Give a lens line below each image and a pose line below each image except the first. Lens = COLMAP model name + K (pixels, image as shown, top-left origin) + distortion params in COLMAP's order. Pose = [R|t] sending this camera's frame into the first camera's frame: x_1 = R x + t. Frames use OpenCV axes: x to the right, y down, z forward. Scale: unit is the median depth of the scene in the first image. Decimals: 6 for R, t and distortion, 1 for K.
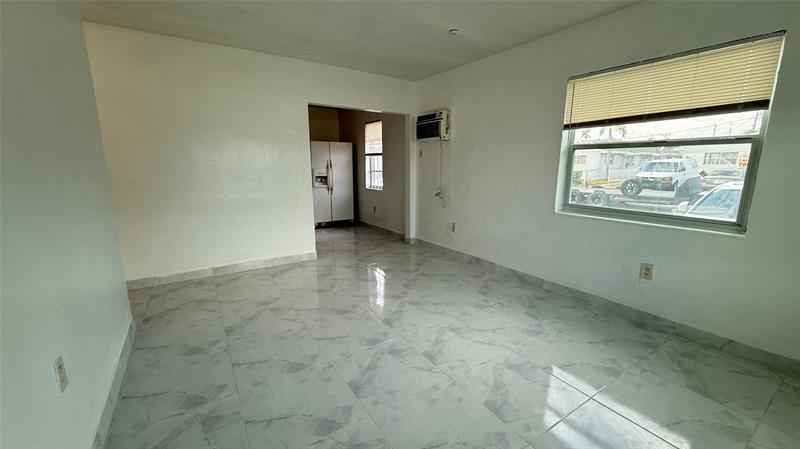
lens RADIAL K [[316.0, 0, 401.9], [0, 316.0, 224.7], [0, 0, 1]] dist [-0.000832, -0.000062]
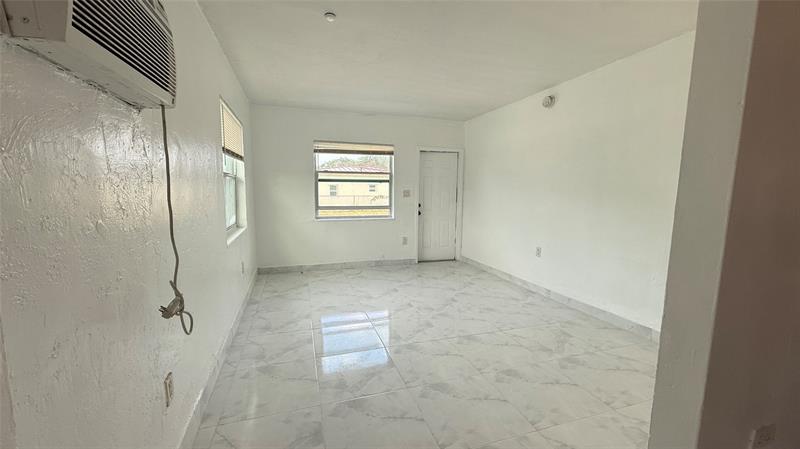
lens RADIAL K [[316.0, 0, 399.5], [0, 316.0, 222.9], [0, 0, 1]] dist [-0.000832, -0.000062]
pose [[-0.963314, -0.036334, 0.265907, -0.343618], [0.042620, 0.957509, 0.285236, -0.571306], [-0.264972, 0.286105, -0.920833, 2.907153]]
